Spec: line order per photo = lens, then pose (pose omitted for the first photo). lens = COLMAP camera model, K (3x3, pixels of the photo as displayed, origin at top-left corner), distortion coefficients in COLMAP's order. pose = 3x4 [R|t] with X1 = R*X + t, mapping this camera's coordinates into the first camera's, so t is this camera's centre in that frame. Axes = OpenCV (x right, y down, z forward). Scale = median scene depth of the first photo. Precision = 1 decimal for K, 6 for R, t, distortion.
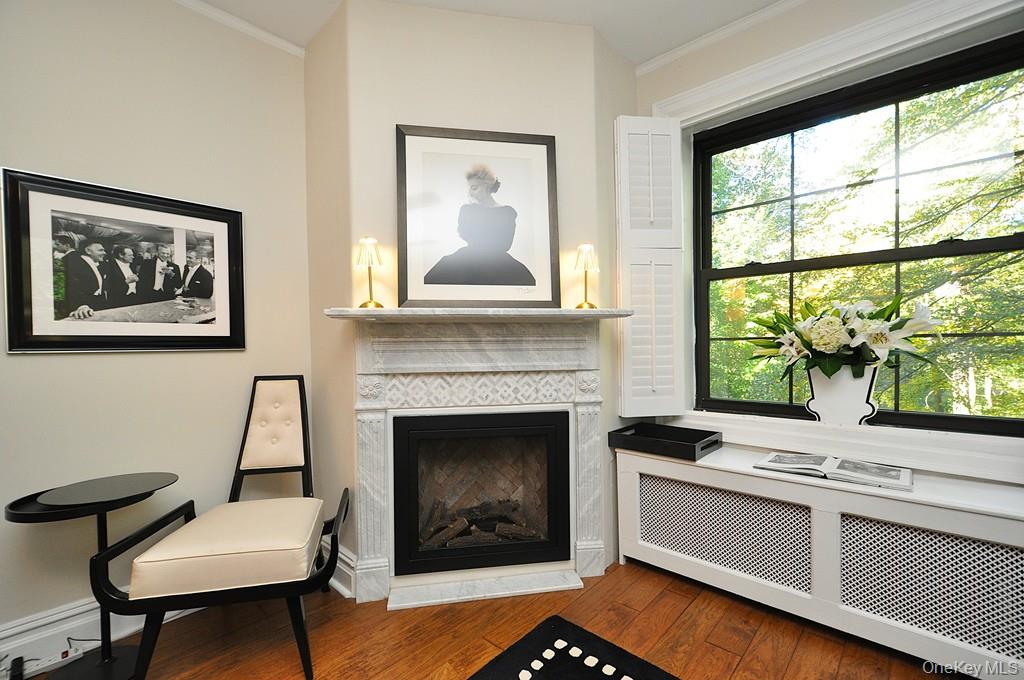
lens RADIAL K [[439.3, 0, 511.4], [0, 439.3, 355.9], [0, 0, 1]] dist [-0.001403, -0.000457]
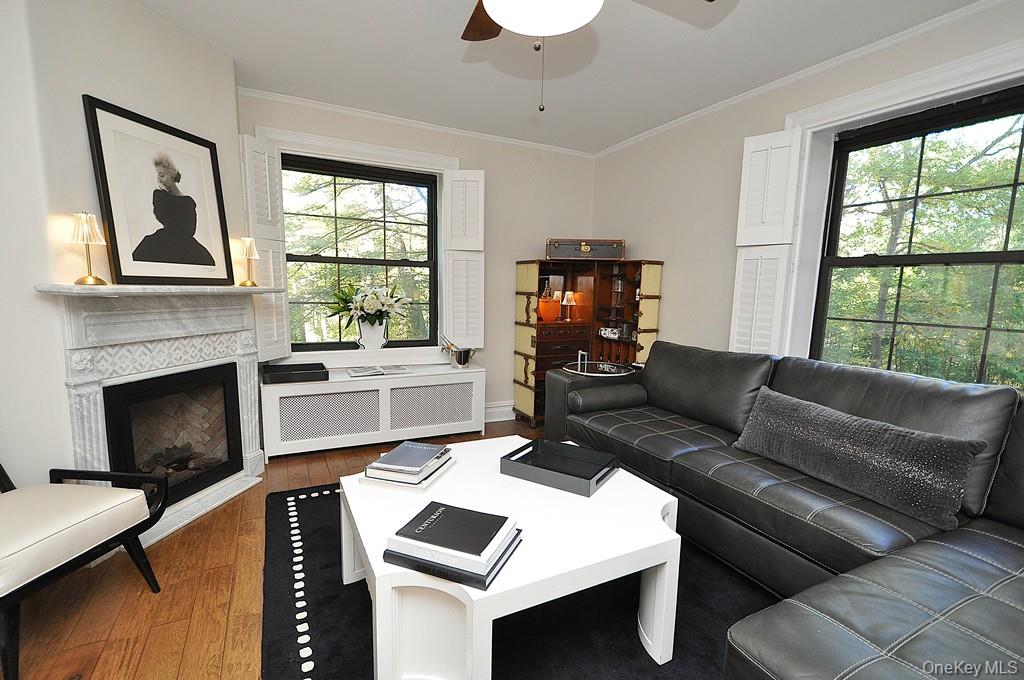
lens RADIAL K [[476.2, 0, 511.2], [0, 476.2, 352.0], [0, 0, 1]] dist [0.015244, -0.012592]
pose [[0.340990, -0.107755, 0.933871, -0.981375], [-0.007940, 0.993043, 0.117481, -0.083721], [-0.940033, -0.047475, 0.337763, -0.282017]]
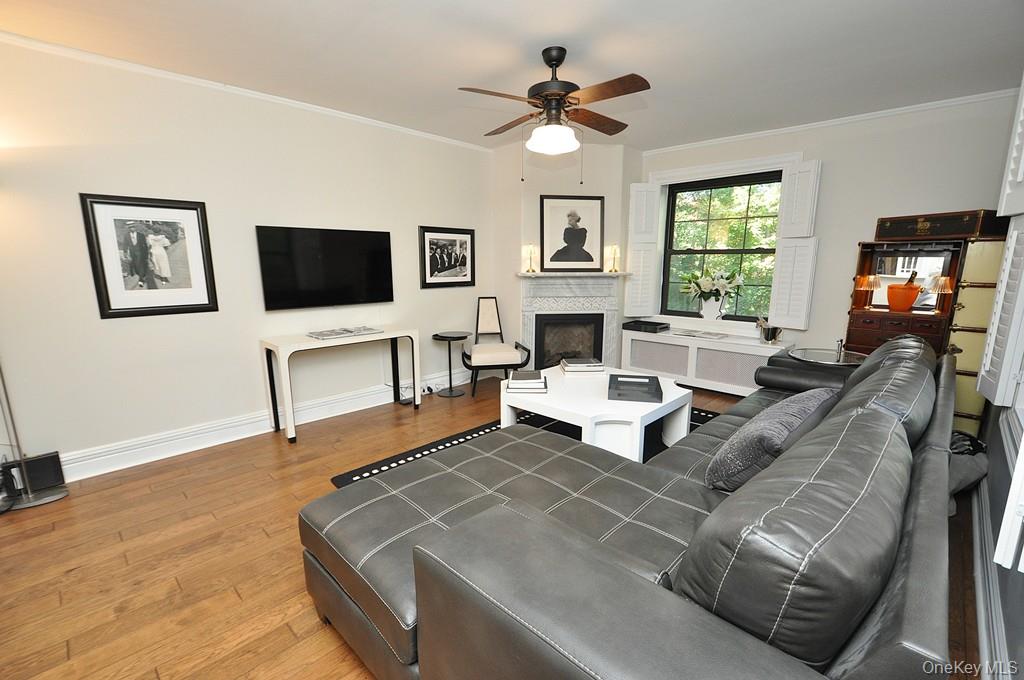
lens RADIAL K [[448.2, 0, 511.8], [0, 448.2, 353.8], [0, 0, 1]] dist [0.002240, -0.000554]
pose [[0.999661, 0.017791, -0.018996, -0.350783], [-0.014061, 0.983373, 0.181054, -0.102998], [0.021901, -0.180726, 0.983290, -1.592346]]
